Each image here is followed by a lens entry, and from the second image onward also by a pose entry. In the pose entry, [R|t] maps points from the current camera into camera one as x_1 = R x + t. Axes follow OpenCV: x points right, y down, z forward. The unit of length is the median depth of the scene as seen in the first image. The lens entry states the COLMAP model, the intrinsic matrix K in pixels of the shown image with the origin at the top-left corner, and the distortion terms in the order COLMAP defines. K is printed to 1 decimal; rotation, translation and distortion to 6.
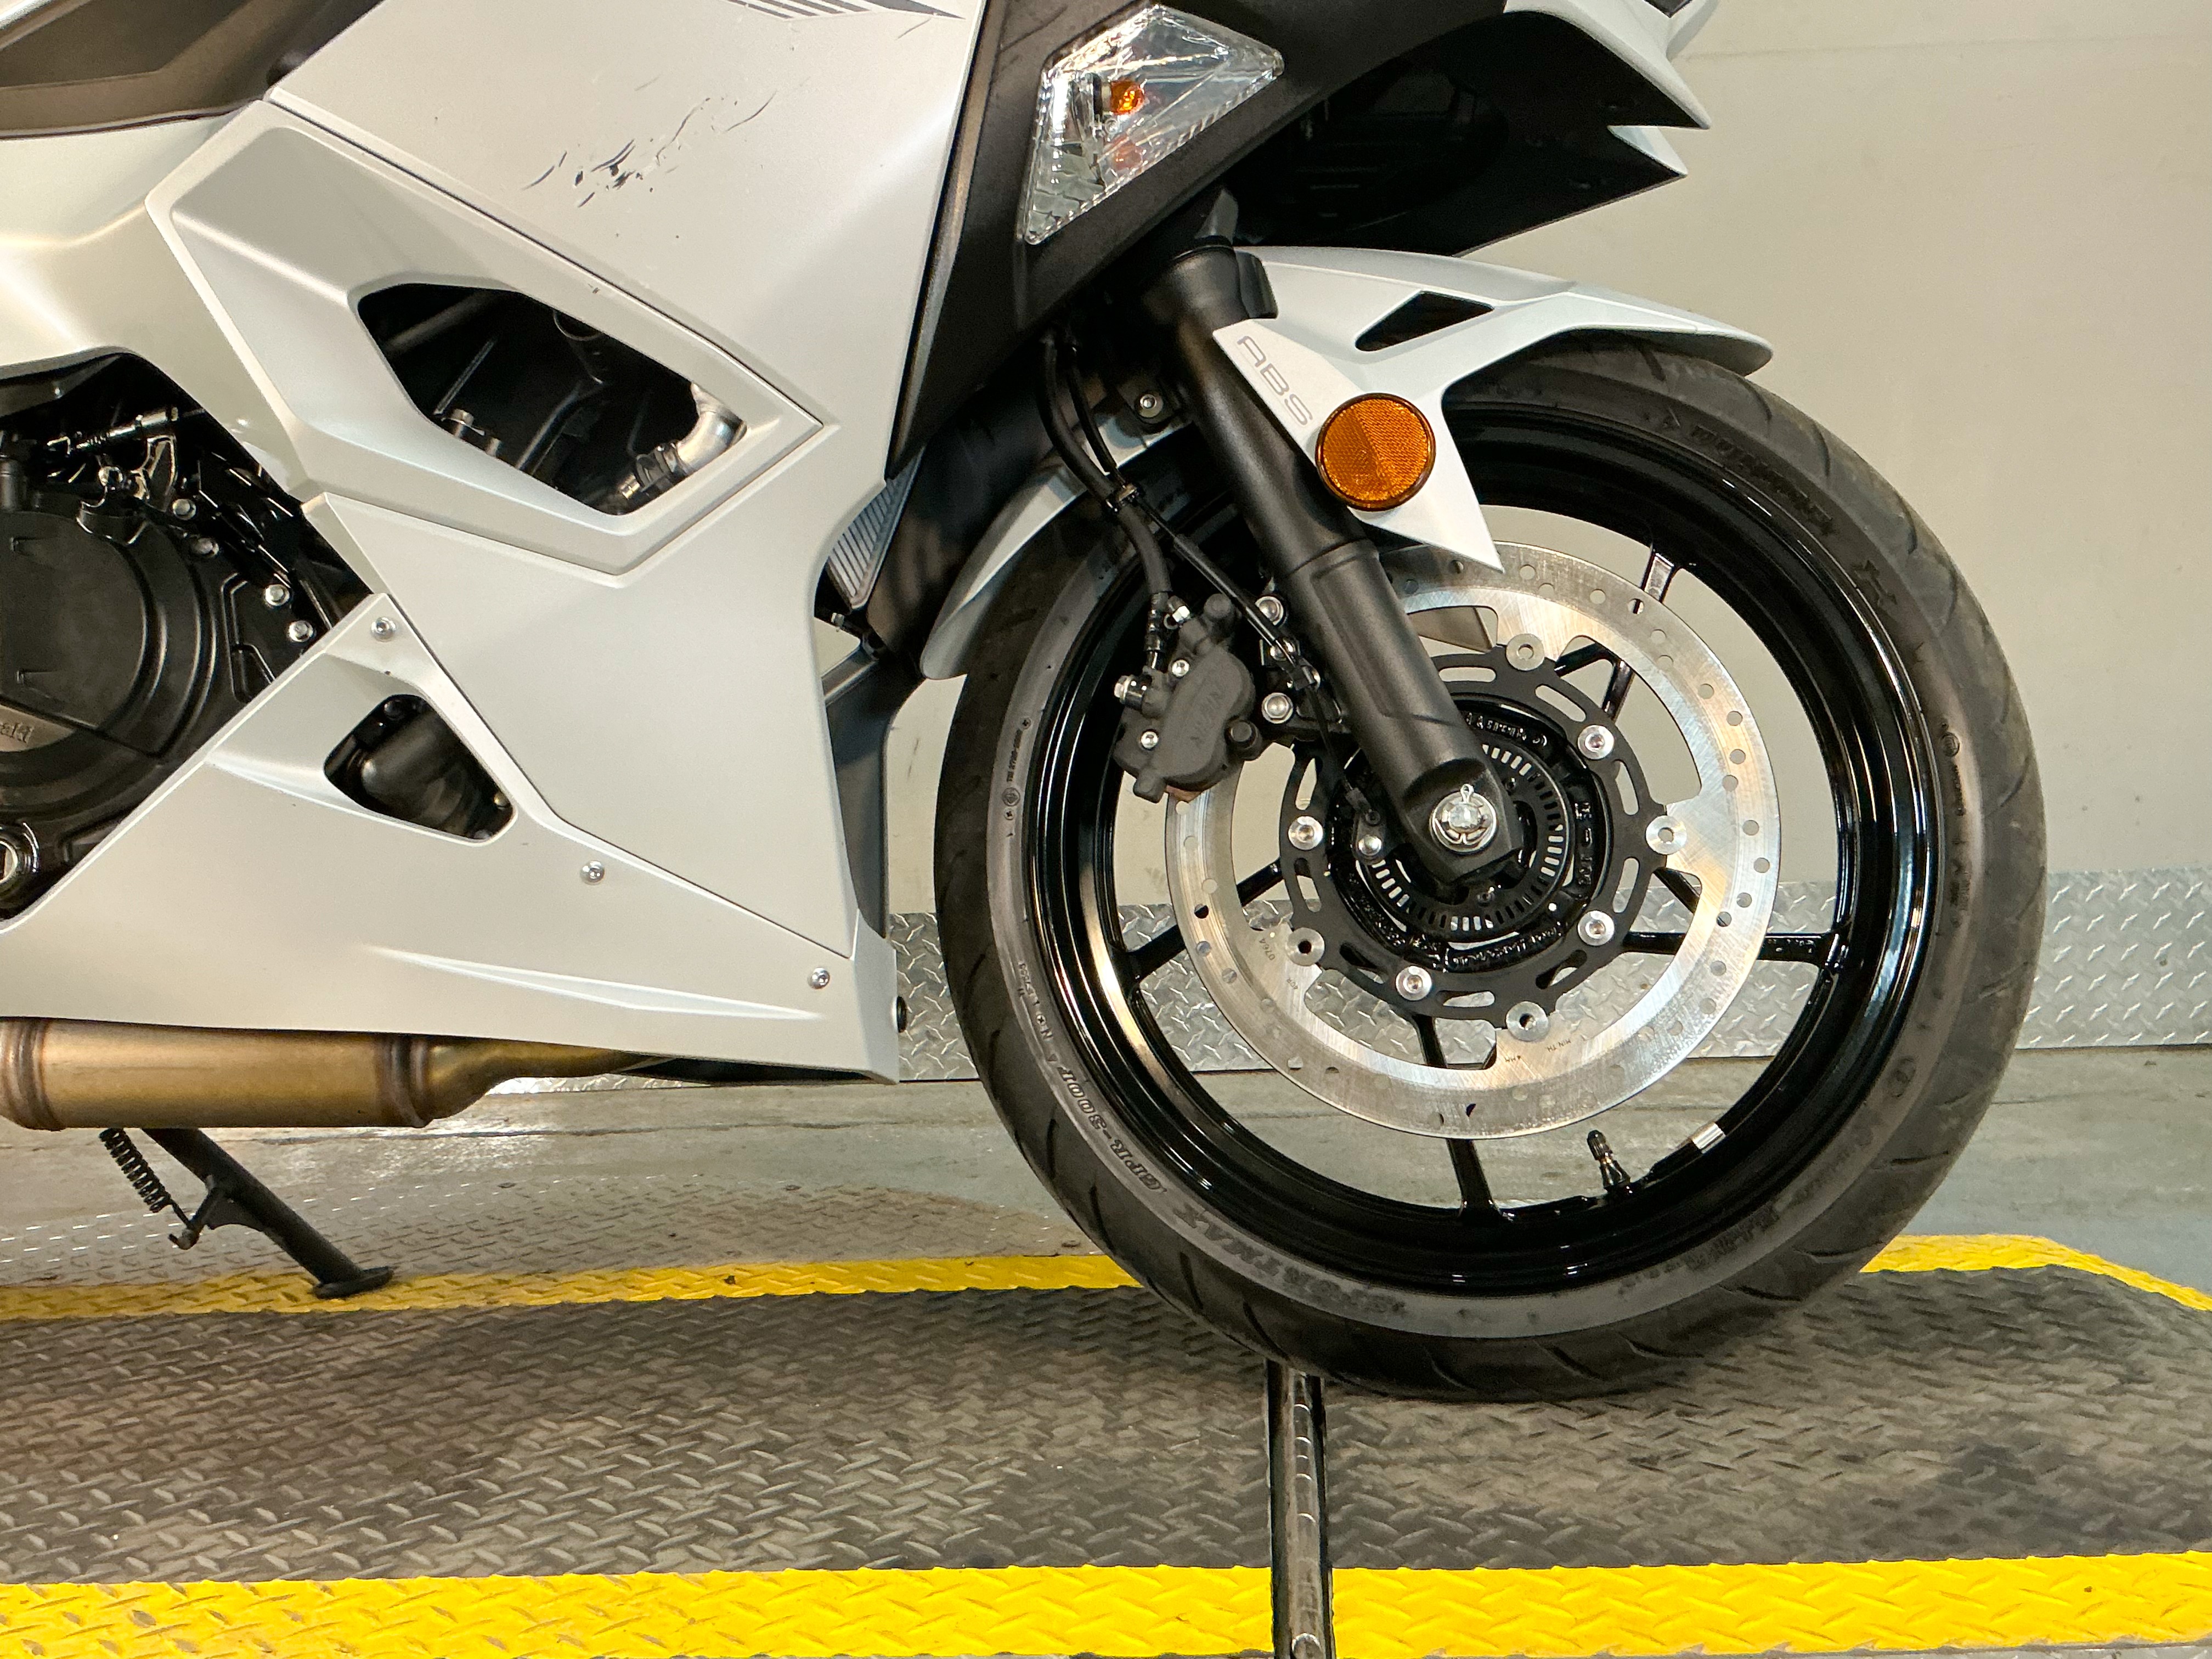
lens RADIAL K [[2235.8, 0, 1106.0], [0, 2235.8, 829.5], [0, 0, 1]] dist [0.183176, -0.415623]
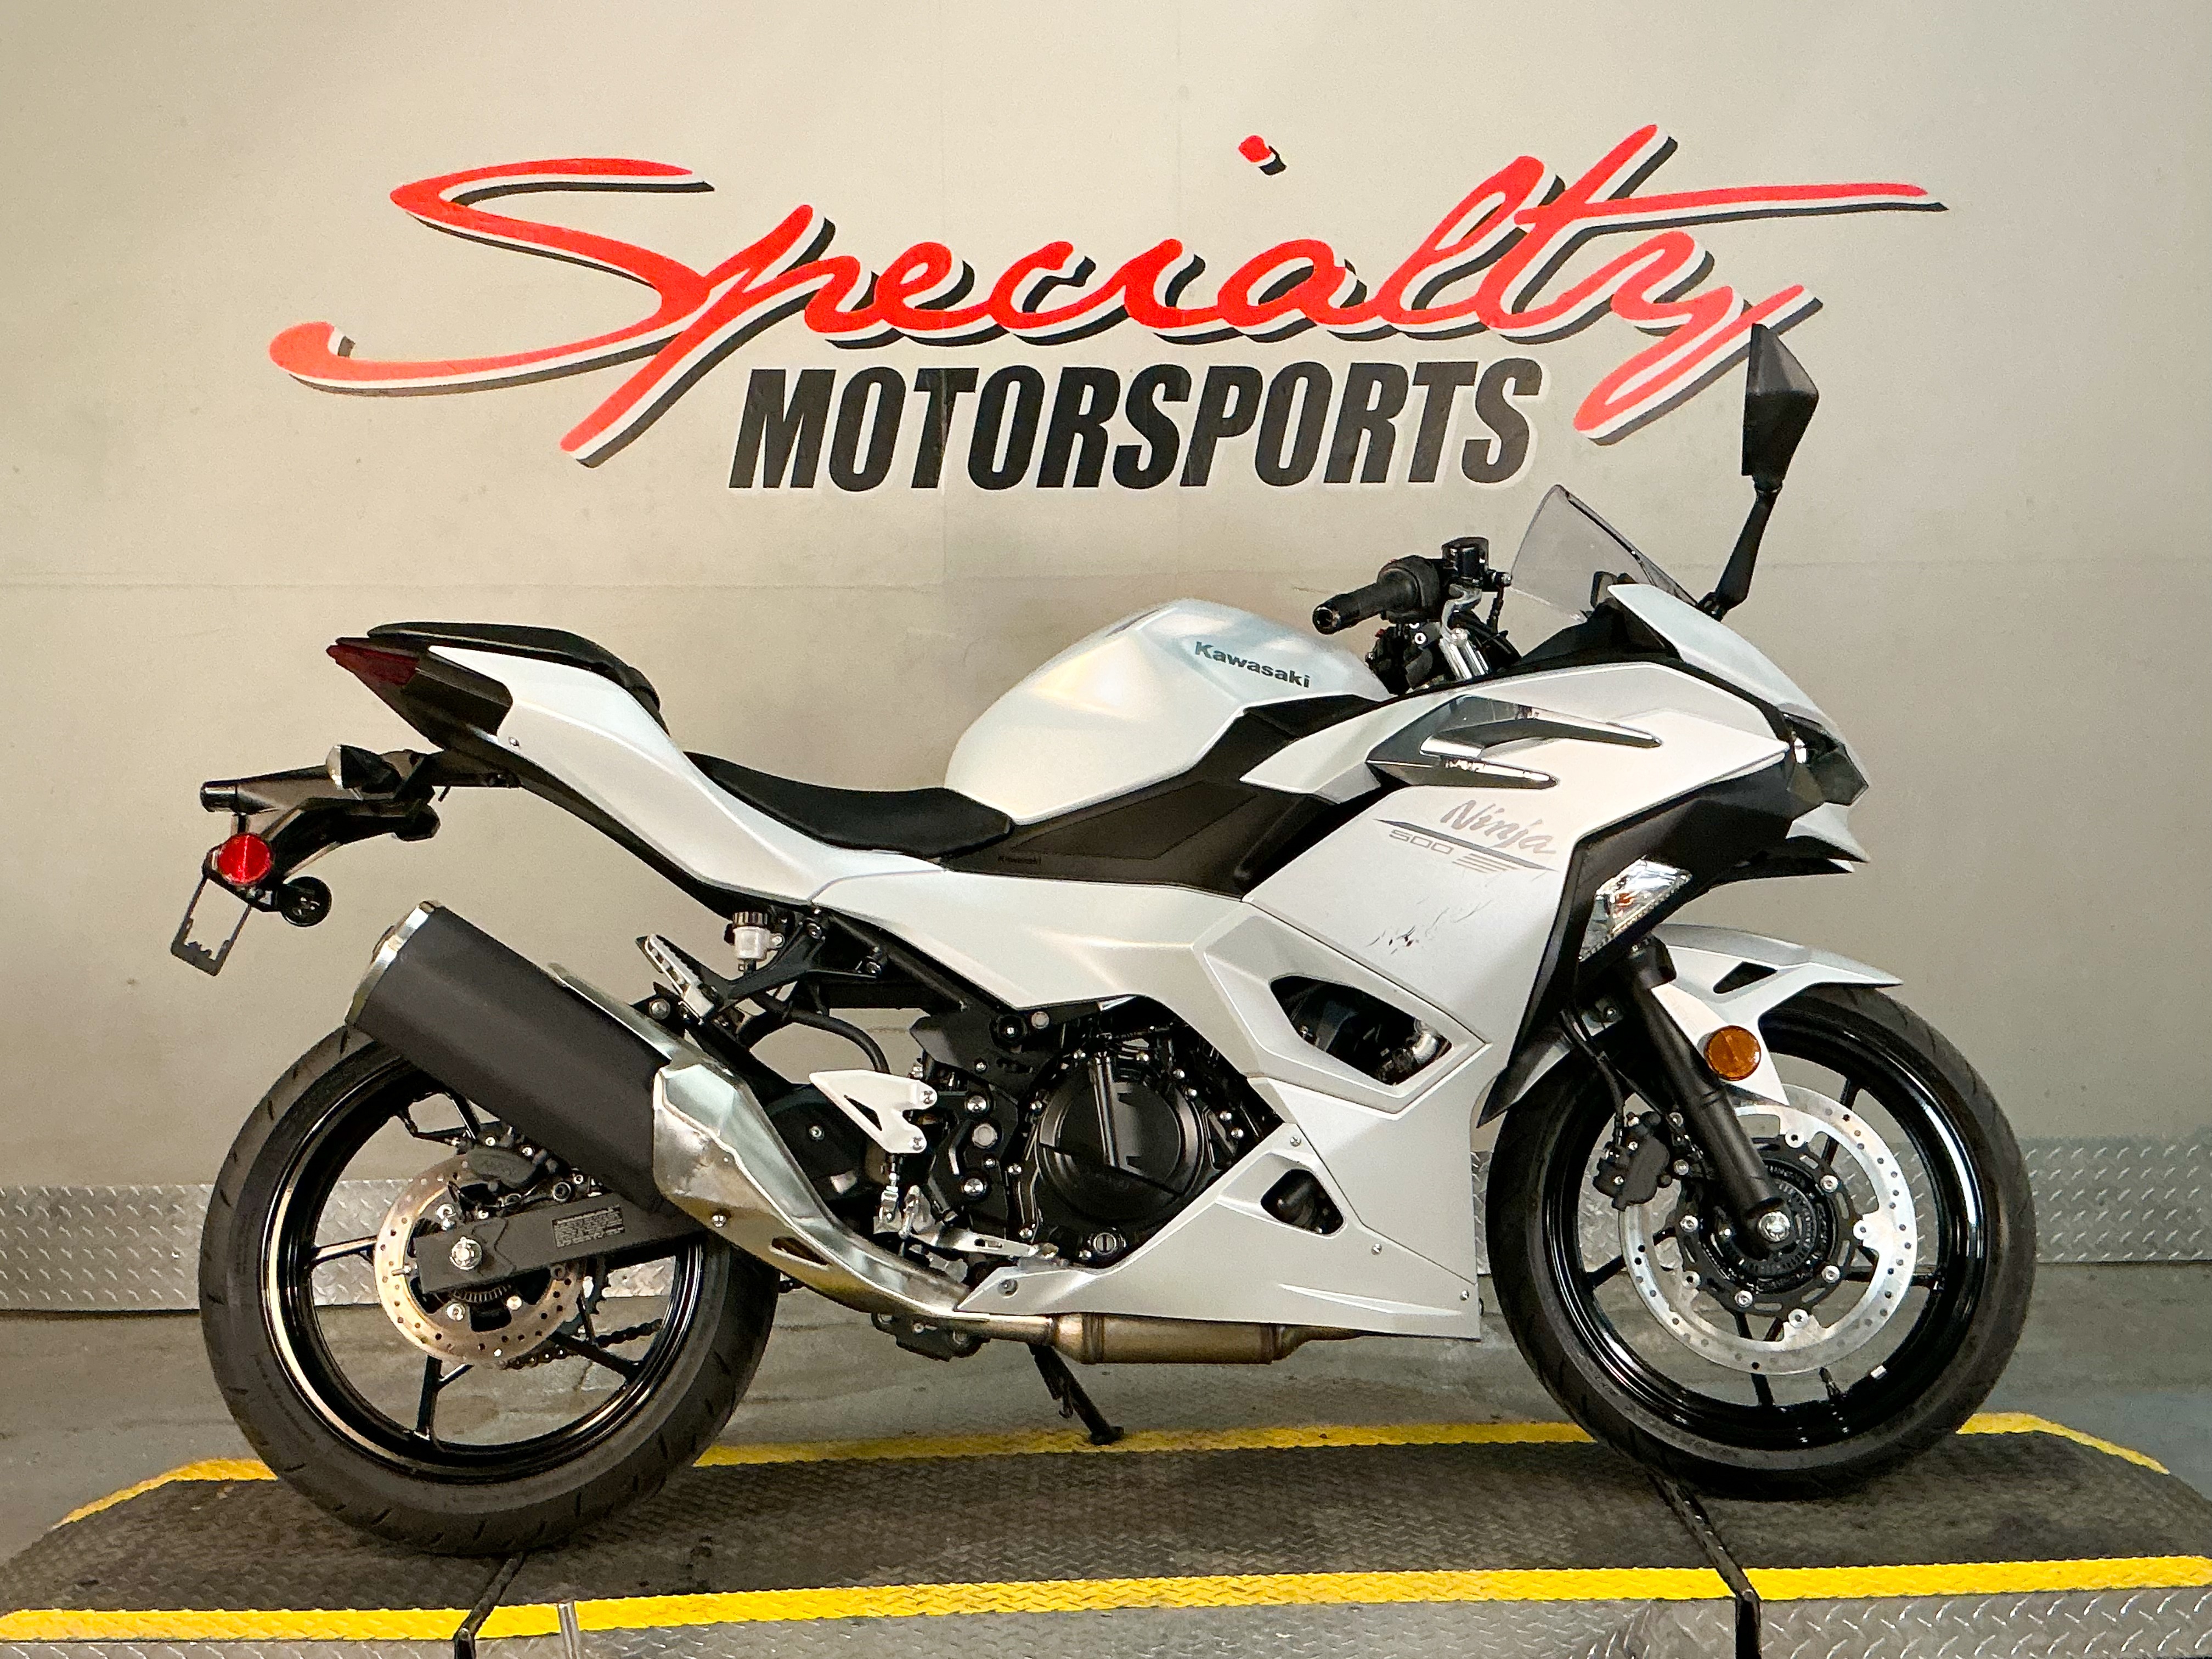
lens RADIAL K [[2598.2, 0, 1106.0], [0, 2598.2, 829.5], [0, 0, 1]] dist [0.160181, -0.357118]
pose [[0.997723, 0.013056, 0.066173, -0.628864], [-0.011813, 0.999747, -0.019152, -0.317600], [-0.066406, 0.018326, 0.997624, -1.421954]]
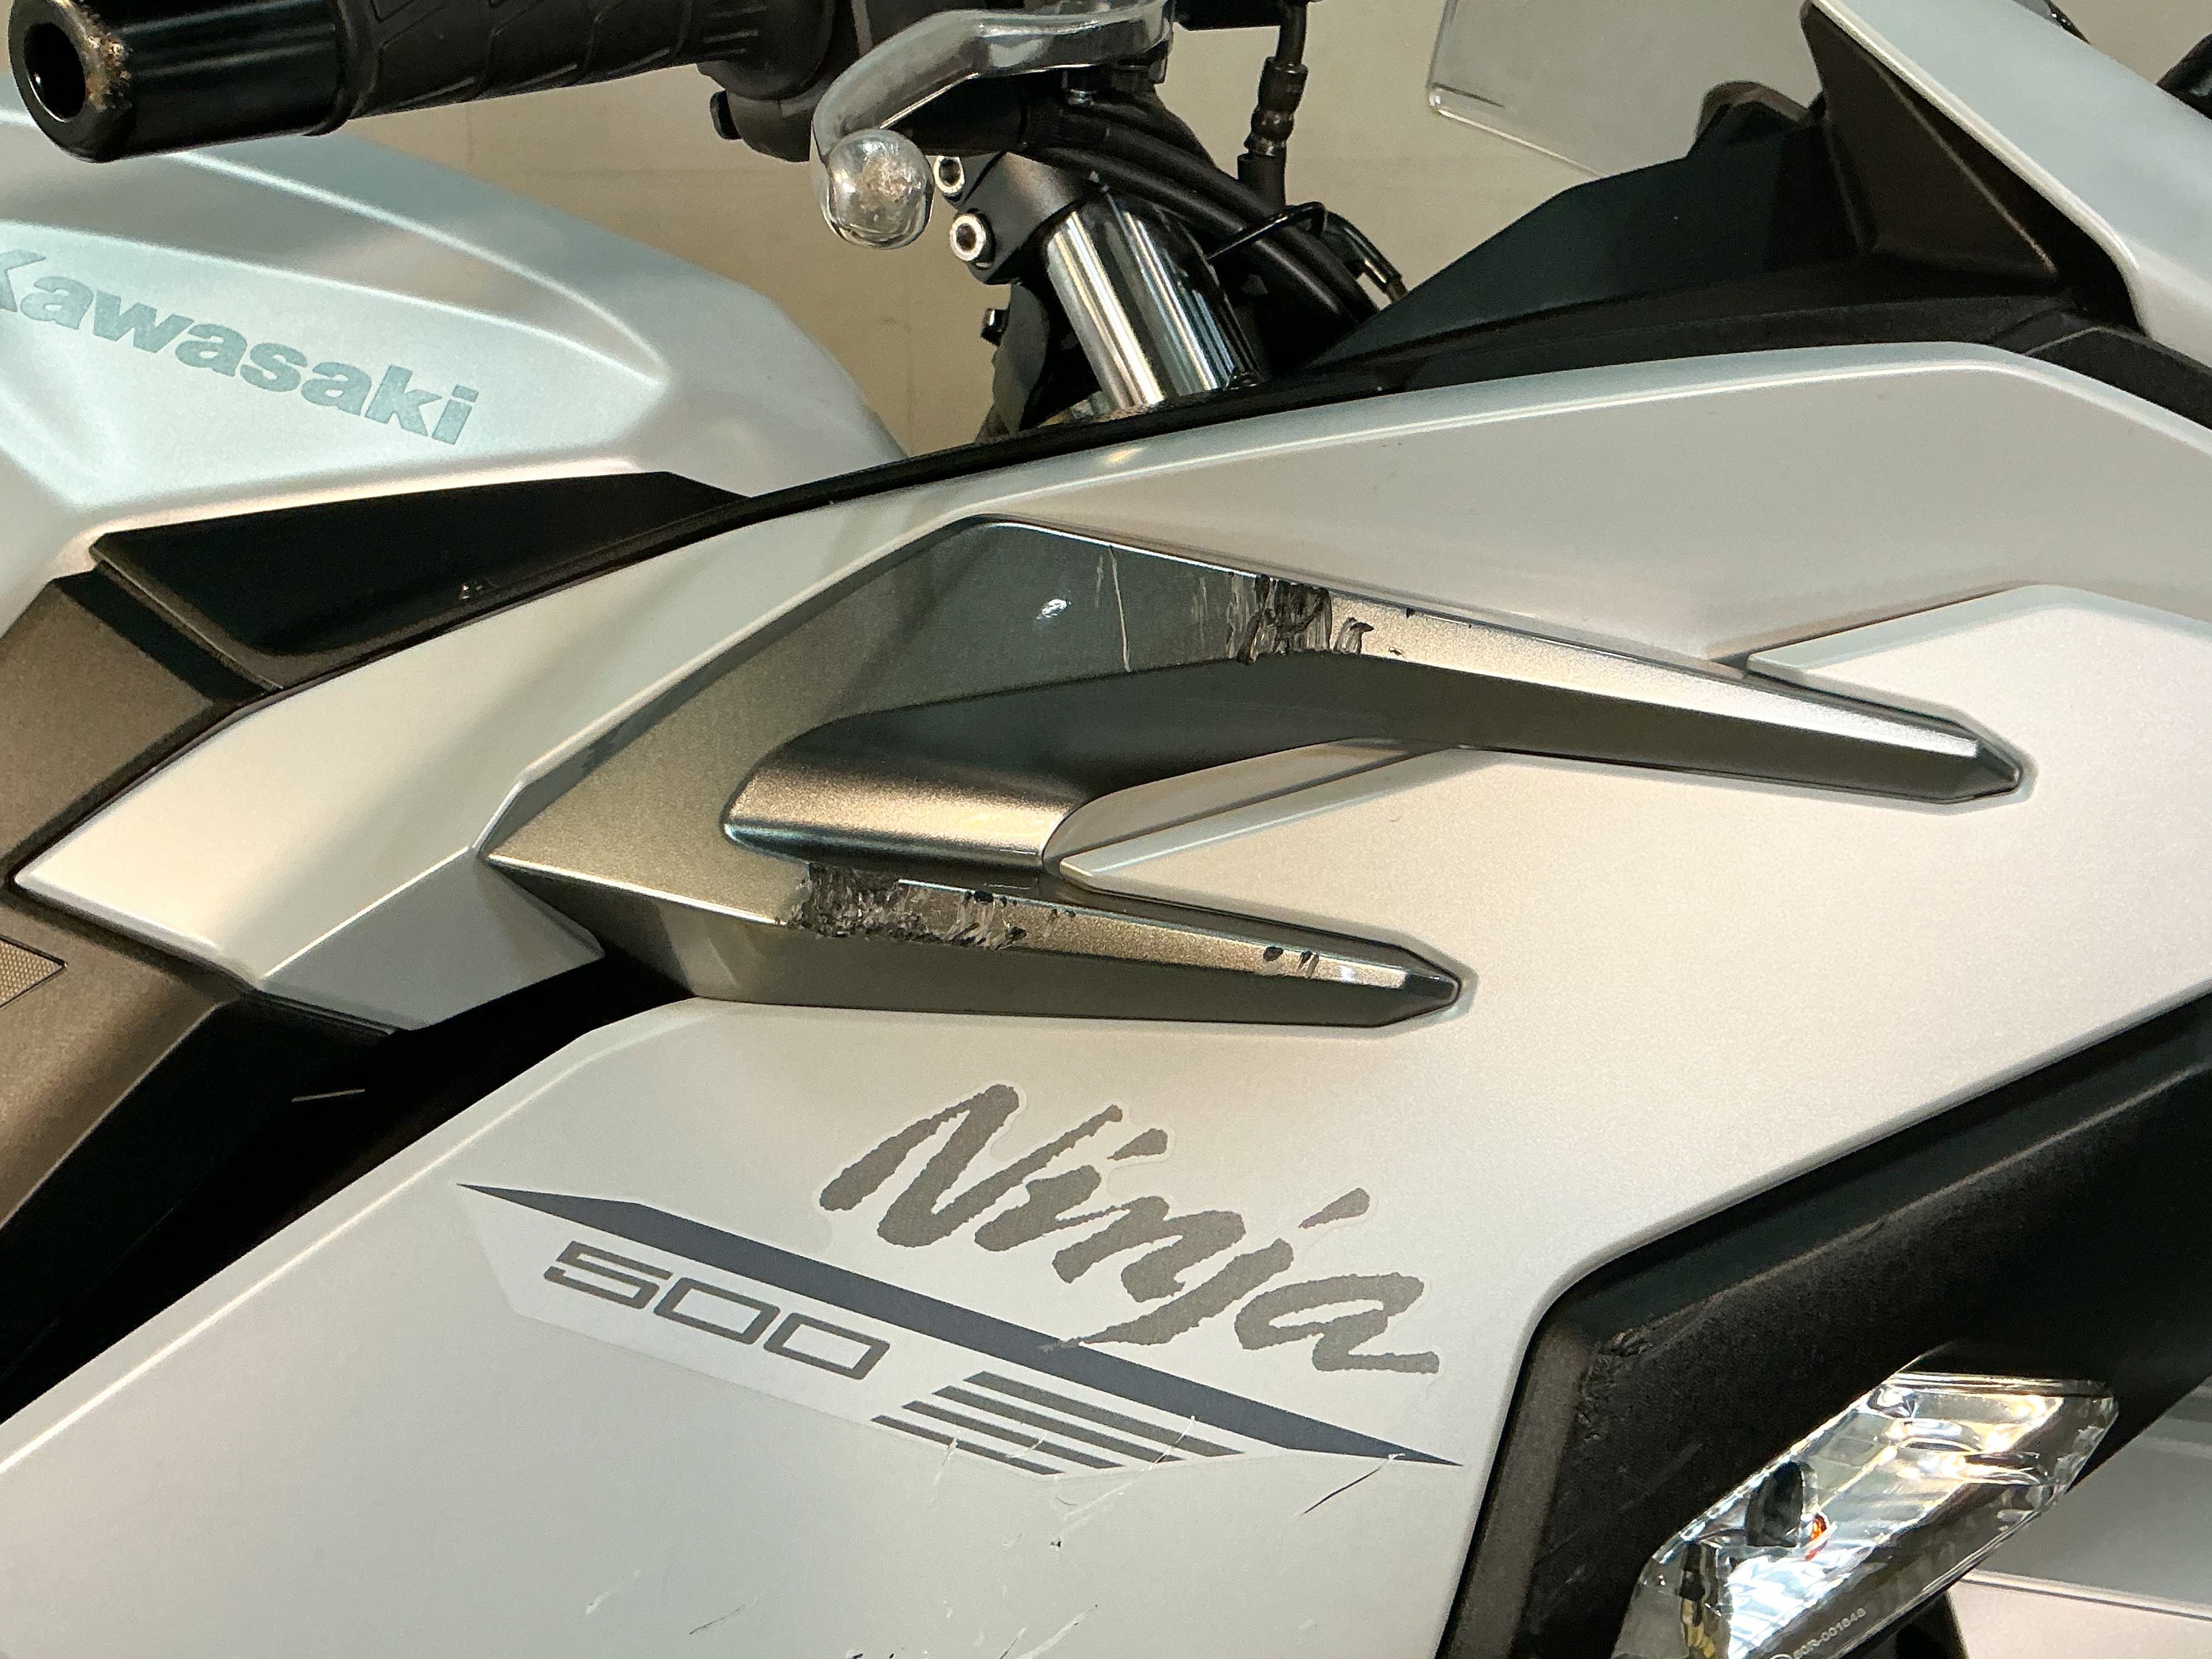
lens RADIAL K [[2235.8, 0, 1106.0], [0, 2235.8, 829.5], [0, 0, 1]] dist [0.183176, -0.415623]
pose [[0.999758, 0.021056, 0.006307, -0.123722], [-0.021702, 0.991127, 0.131132, -0.488628], [-0.003490, -0.131238, 0.991345, 0.548492]]
